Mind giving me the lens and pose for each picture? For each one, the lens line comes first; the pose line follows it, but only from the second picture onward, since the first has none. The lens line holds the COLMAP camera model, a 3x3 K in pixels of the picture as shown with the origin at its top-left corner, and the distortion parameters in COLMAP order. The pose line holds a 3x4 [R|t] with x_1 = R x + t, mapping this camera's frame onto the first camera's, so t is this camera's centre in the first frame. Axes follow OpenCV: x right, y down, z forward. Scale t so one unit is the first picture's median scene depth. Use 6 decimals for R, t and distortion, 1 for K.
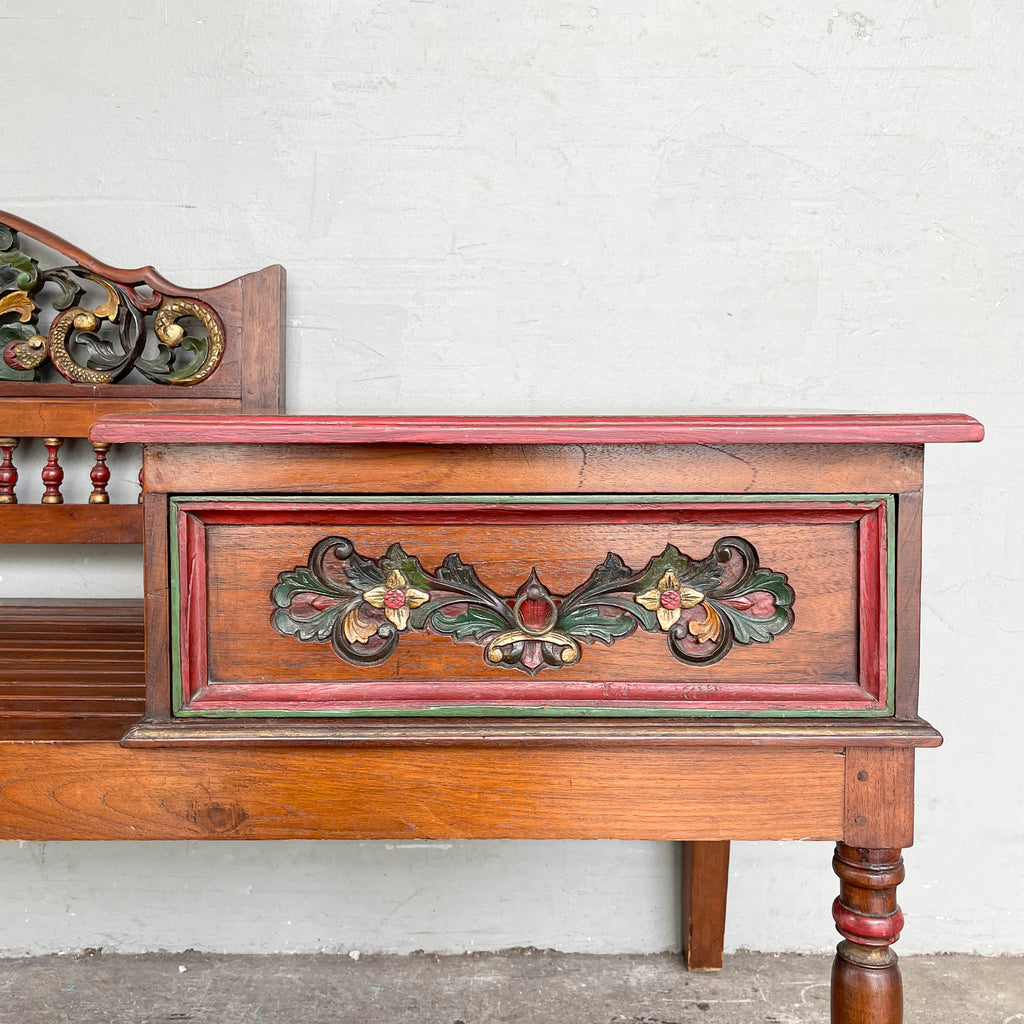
lens RADIAL K [[1096.0, 0, 502.5], [0, 1096.0, 449.8], [0, 0, 1]] dist [0.040962, 0.000000]
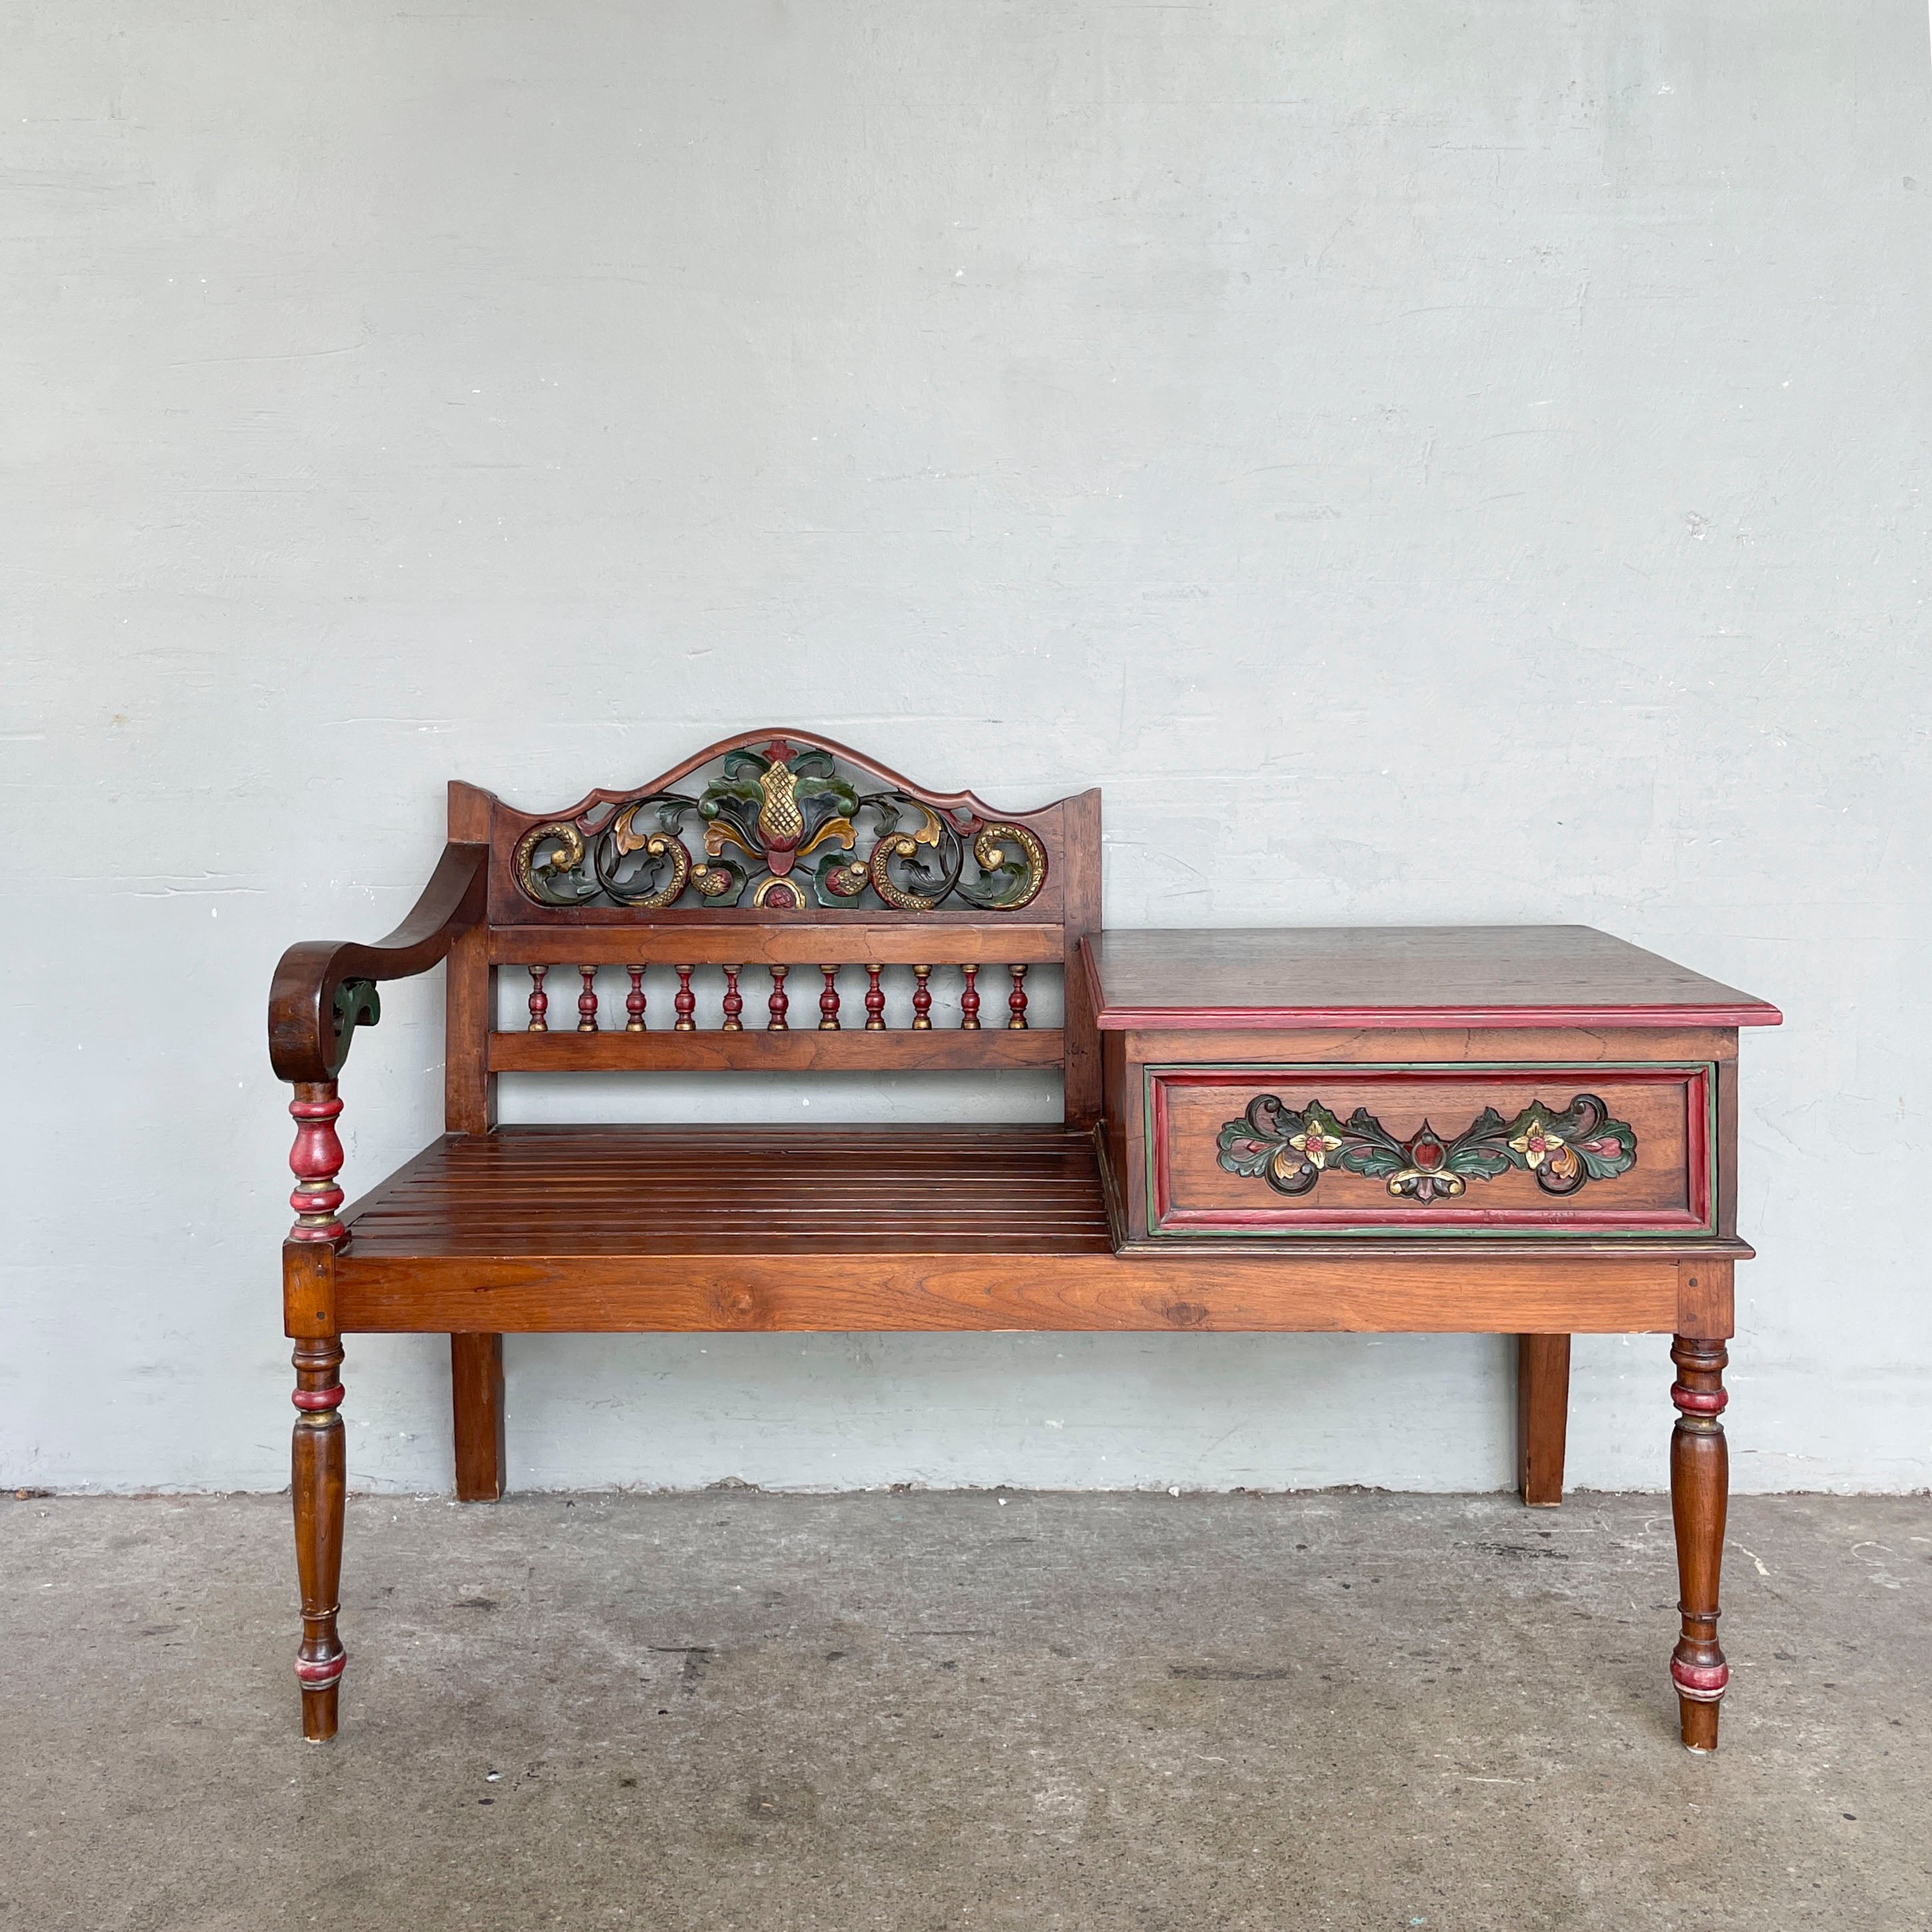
lens RADIAL K [[2032.2, 0, 998.8], [0, 2032.2, 797.2], [0, 0, 1]] dist [0.054509, 0.000000]
pose [[0.999323, -0.012777, -0.034498, -0.231660], [0.013114, 0.999868, 0.009583, -0.178992], [0.034371, -0.010029, 0.999359, -0.833819]]
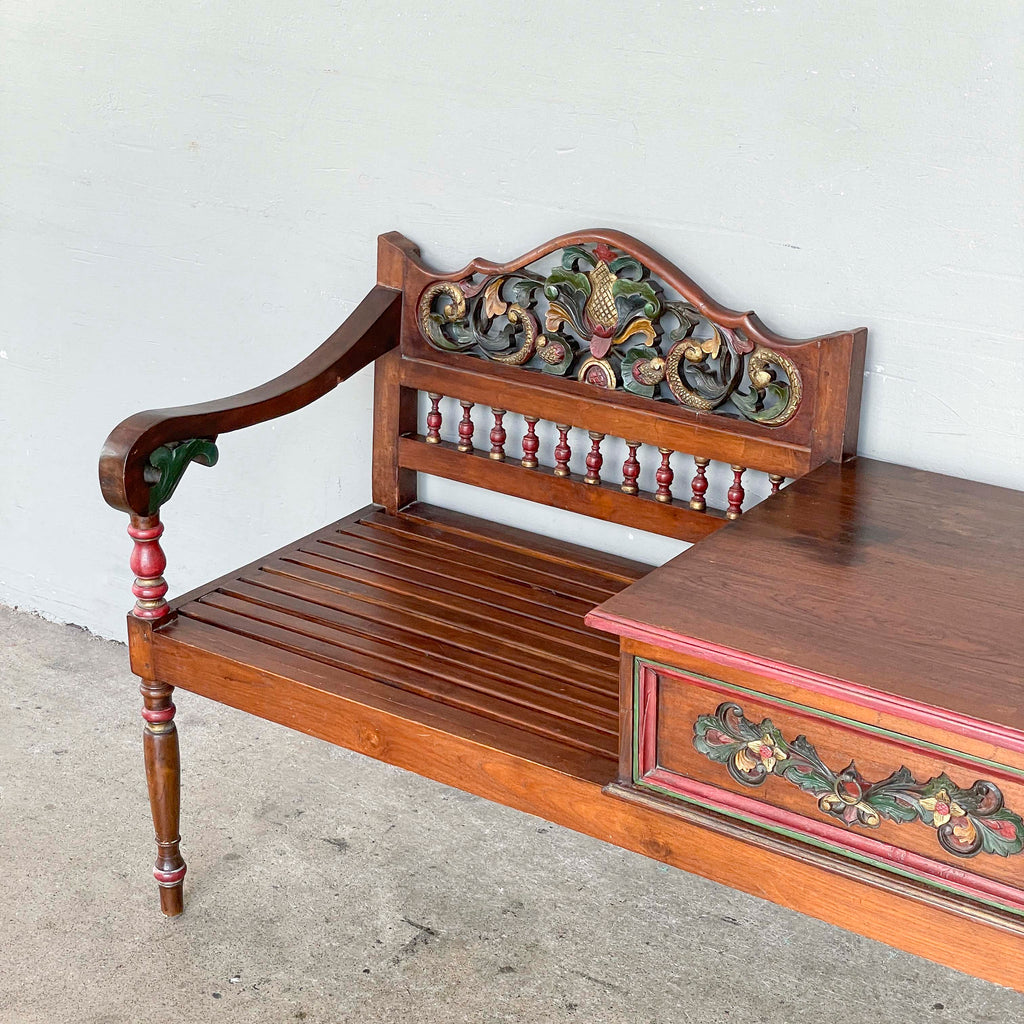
lens RADIAL K [[1999.8, 0, 523.5], [0, 1999.8, 546.9], [0, 0, 1]] dist [0.108801, 0.000000]
pose [[0.807250, 0.222853, -0.546519, 0.641445], [-0.018631, 0.935136, 0.353800, -0.652861], [0.589915, -0.275423, 0.759041, -0.706452]]
